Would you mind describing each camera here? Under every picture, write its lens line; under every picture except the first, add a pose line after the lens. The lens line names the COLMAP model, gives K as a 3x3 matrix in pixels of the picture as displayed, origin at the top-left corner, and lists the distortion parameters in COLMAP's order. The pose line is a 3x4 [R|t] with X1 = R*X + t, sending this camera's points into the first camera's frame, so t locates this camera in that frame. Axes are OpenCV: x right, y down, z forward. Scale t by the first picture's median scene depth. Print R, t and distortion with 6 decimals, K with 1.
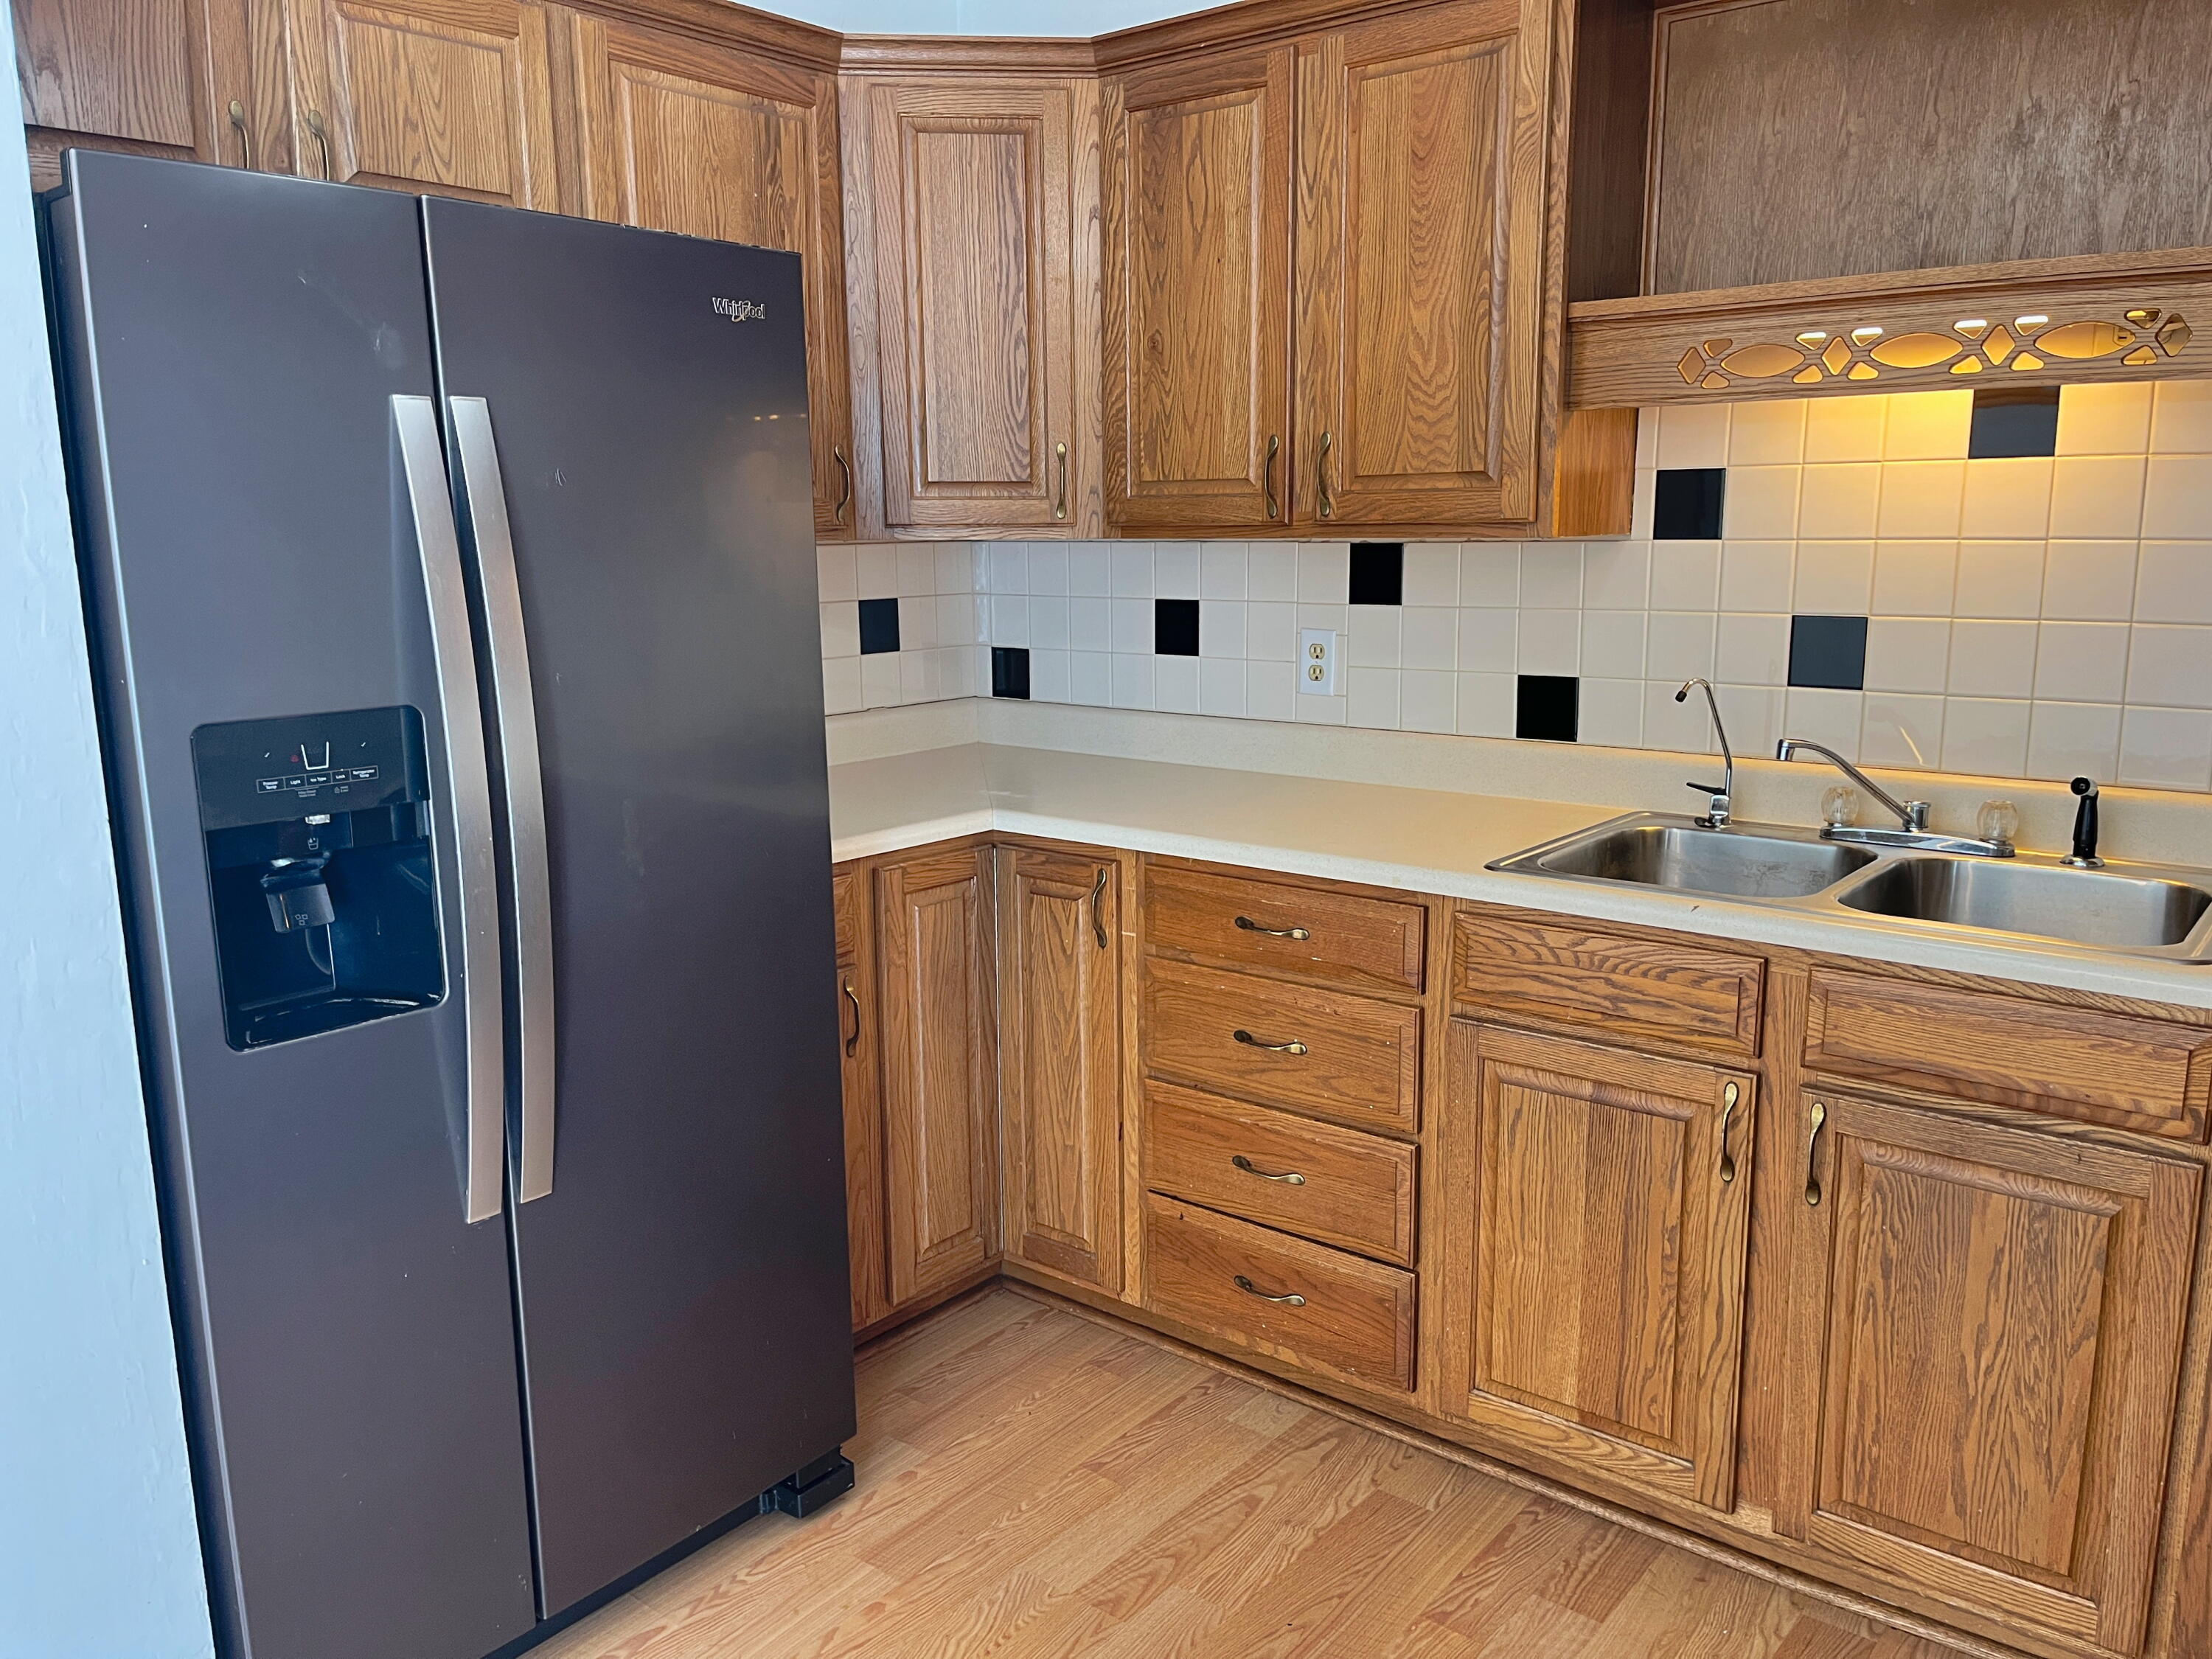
lens RADIAL K [[1671.9, 0, 1097.3], [0, 1671.9, 833.7], [0, 0, 1]] dist [0.067918, -0.091564]
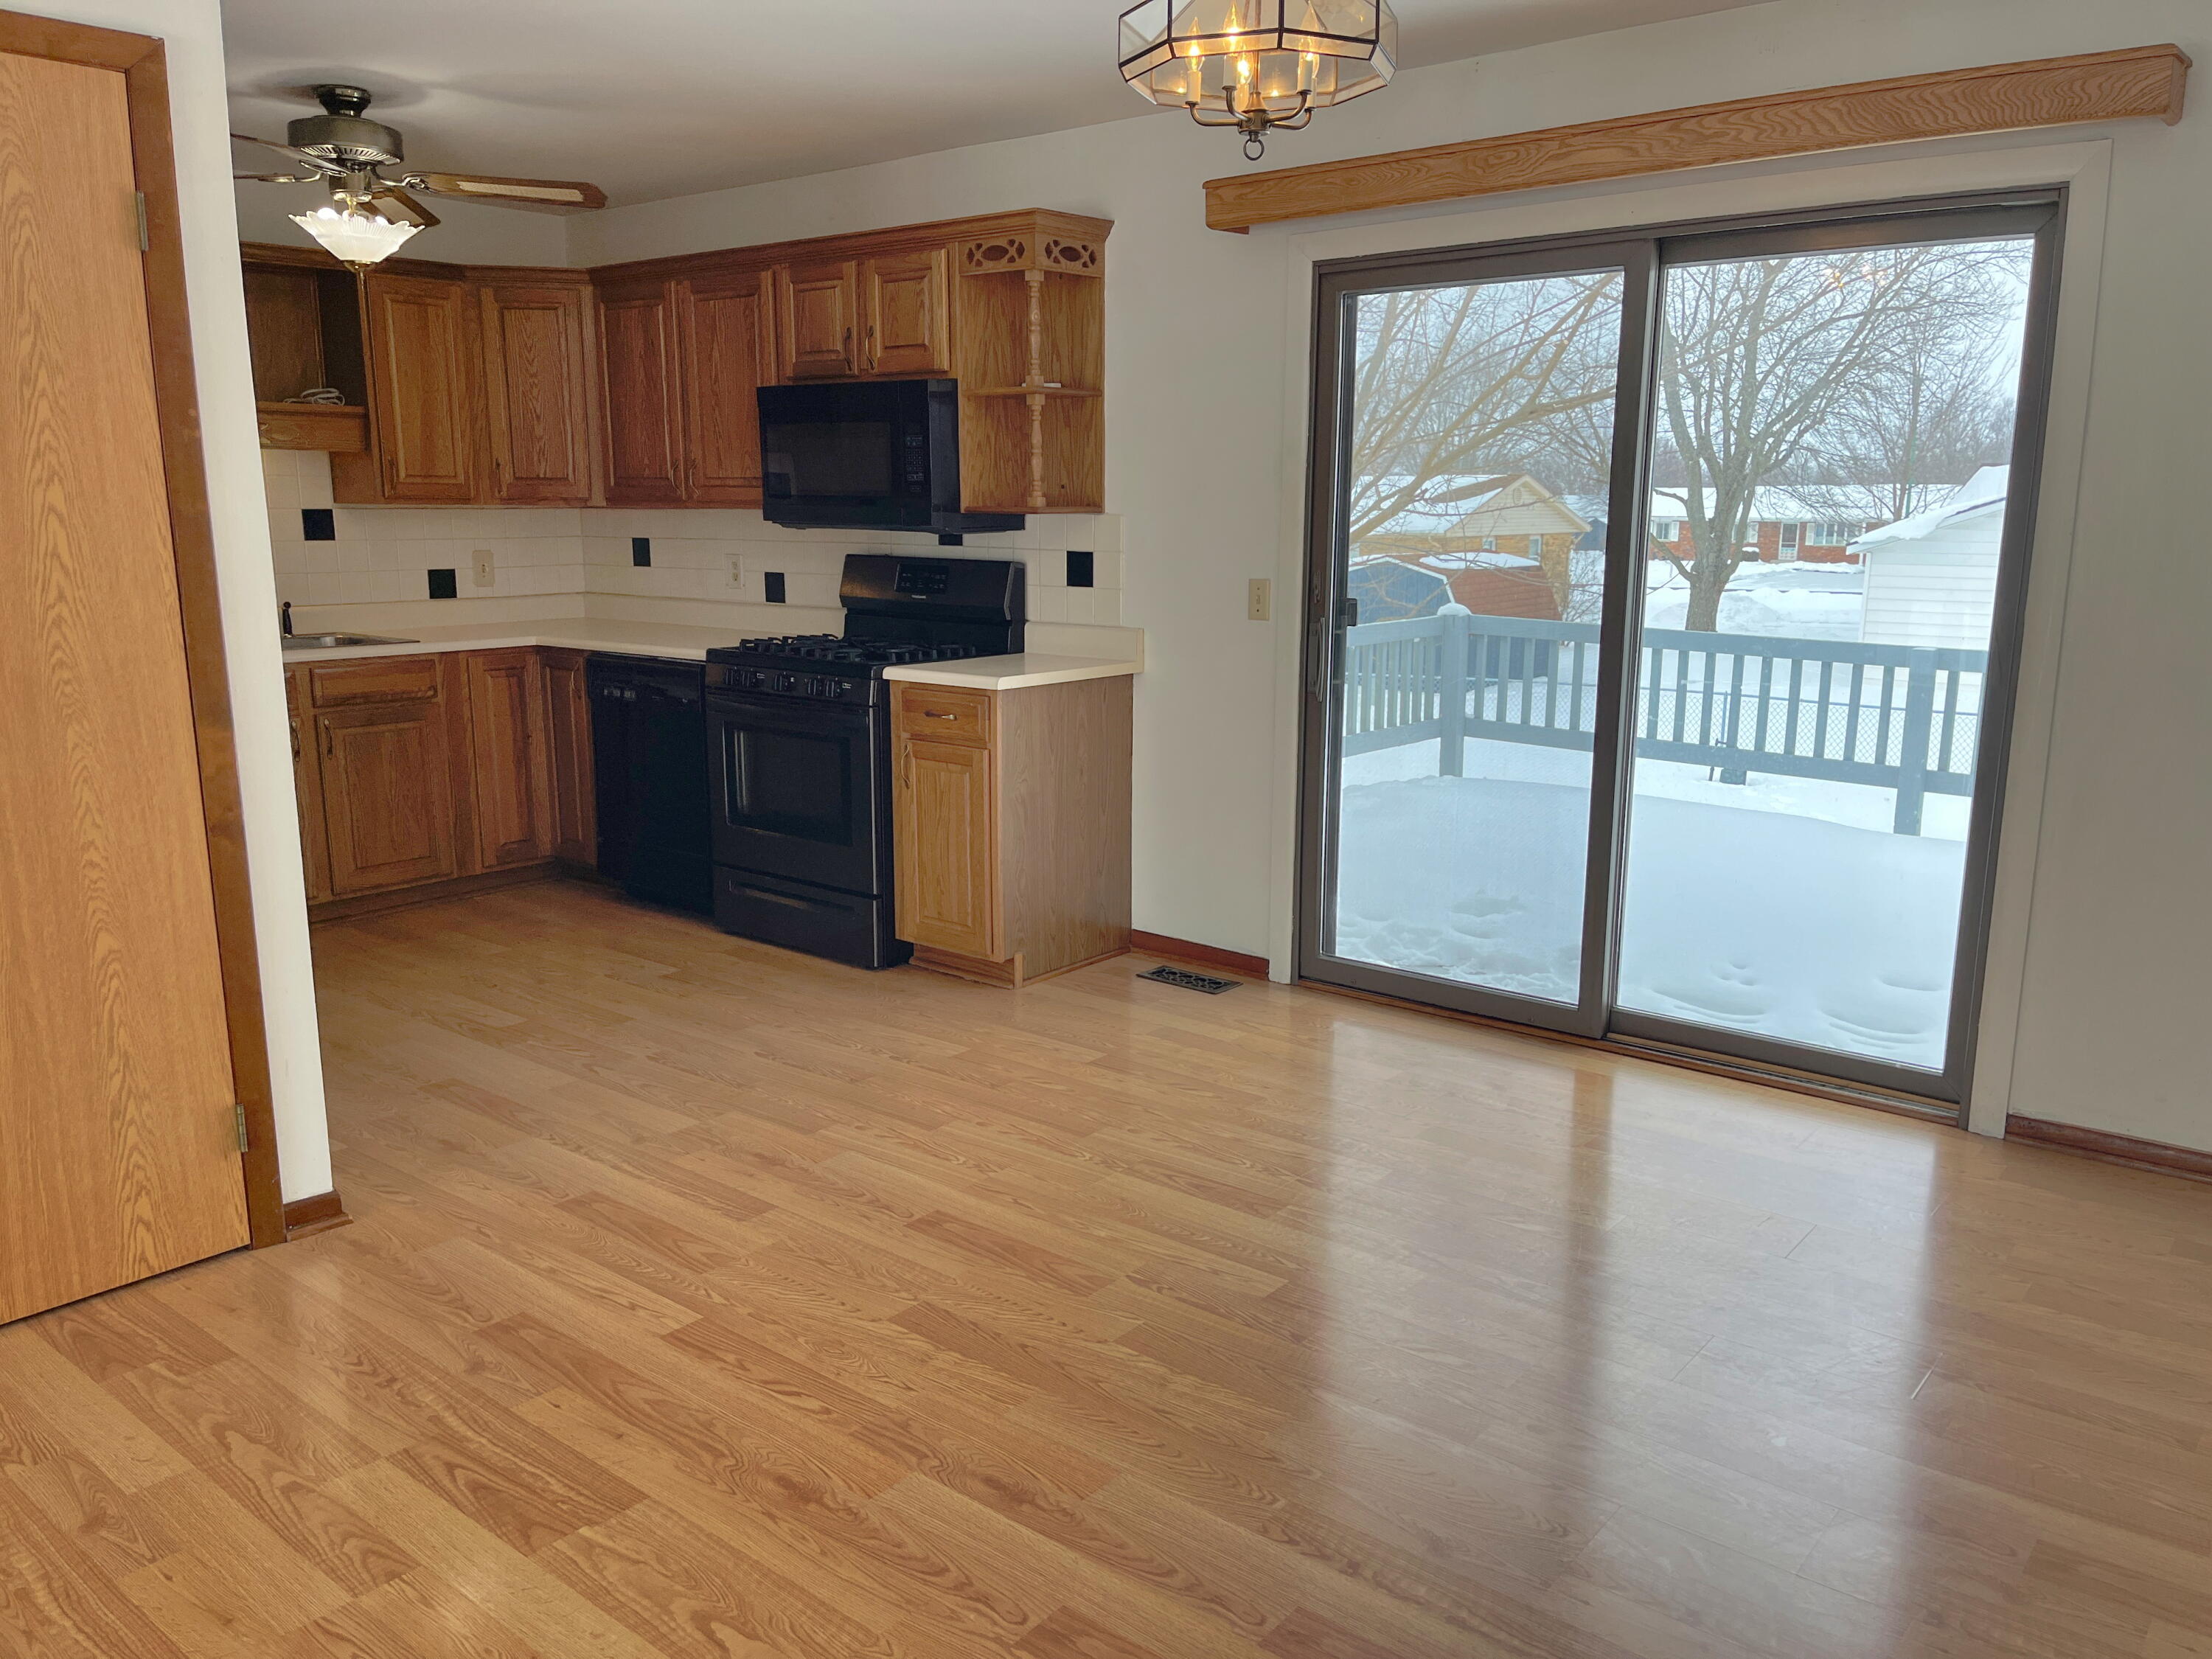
lens RADIAL K [[1671.9, 0, 1104.3], [0, 1671.9, 839.2], [0, 0, 1]] dist [0.067918, -0.091564]
pose [[0.001455, -0.188312, 0.982108, -1.858164], [0.187088, 0.964820, 0.184720, 0.067480], [-0.982342, 0.183472, 0.036634, -0.225153]]
